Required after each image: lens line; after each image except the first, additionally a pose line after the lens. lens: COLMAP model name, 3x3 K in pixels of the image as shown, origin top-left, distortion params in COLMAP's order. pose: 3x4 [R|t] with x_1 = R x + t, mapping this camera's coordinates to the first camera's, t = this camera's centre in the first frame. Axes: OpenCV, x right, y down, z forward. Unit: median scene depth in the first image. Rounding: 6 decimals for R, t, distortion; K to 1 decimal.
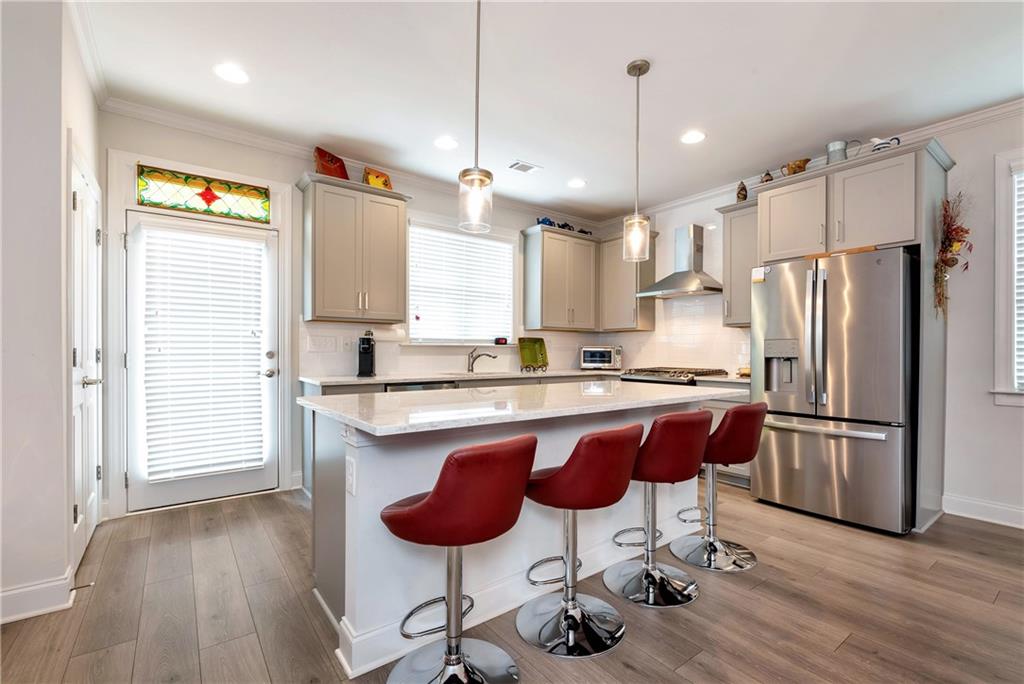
lens RADIAL K [[447.1, 0, 512.0], [0, 447.1, 342.0], [0, 0, 1]] dist [0.000920, 0.000146]
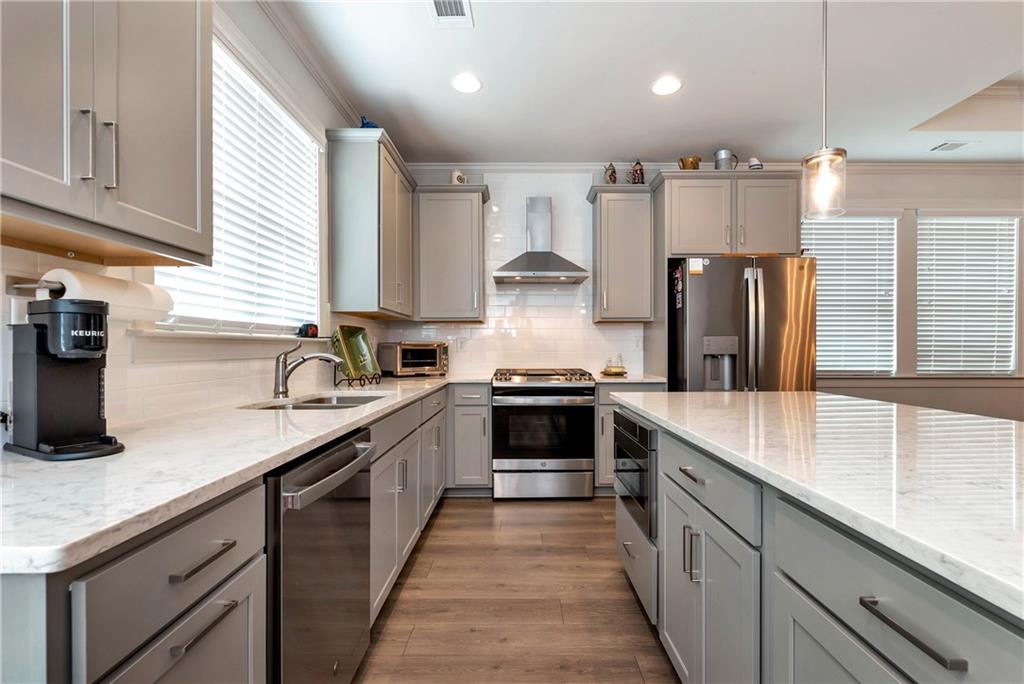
lens RADIAL K [[447.1, 0, 512.0], [0, 447.1, 342.0], [0, 0, 1]] dist [0.000920, 0.000146]
pose [[0.595730, 0.006818, 0.803156, -0.311991], [-0.012150, 0.999926, 0.000523, 0.008835], [-0.803093, -0.010070, 0.595769, 0.554644]]
